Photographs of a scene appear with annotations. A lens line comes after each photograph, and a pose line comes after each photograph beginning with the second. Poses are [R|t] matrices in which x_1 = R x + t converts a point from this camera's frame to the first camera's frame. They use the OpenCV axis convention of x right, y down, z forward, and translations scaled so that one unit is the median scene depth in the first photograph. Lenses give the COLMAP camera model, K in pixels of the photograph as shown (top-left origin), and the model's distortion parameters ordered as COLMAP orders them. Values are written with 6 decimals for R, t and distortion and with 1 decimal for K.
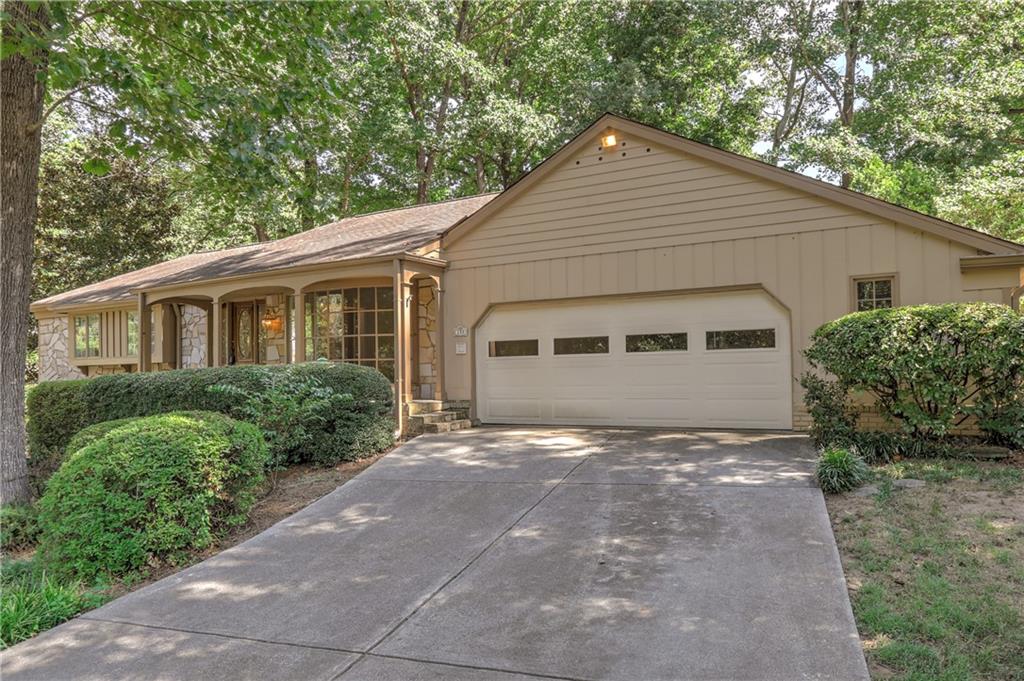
lens RADIAL K [[665.8, 0, 512.5], [0, 665.8, 367.5], [0, 0, 1]] dist [-0.044618, 0.039241]
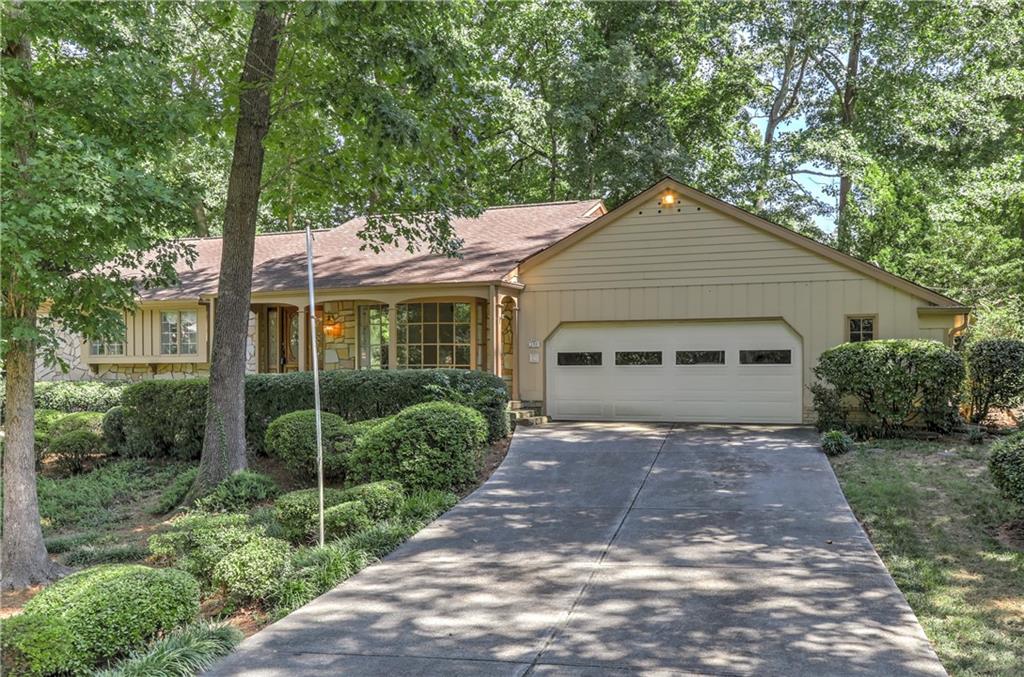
lens RADIAL K [[907.4, 0, 505.8], [0, 907.4, 388.3], [0, 0, 1]] dist [0.014014, 0.009453]
pose [[0.992925, 0.014698, 0.117833, -0.366947], [-0.017272, 0.999633, 0.020855, -0.007901], [-0.117483, -0.022743, 0.992814, -0.715233]]
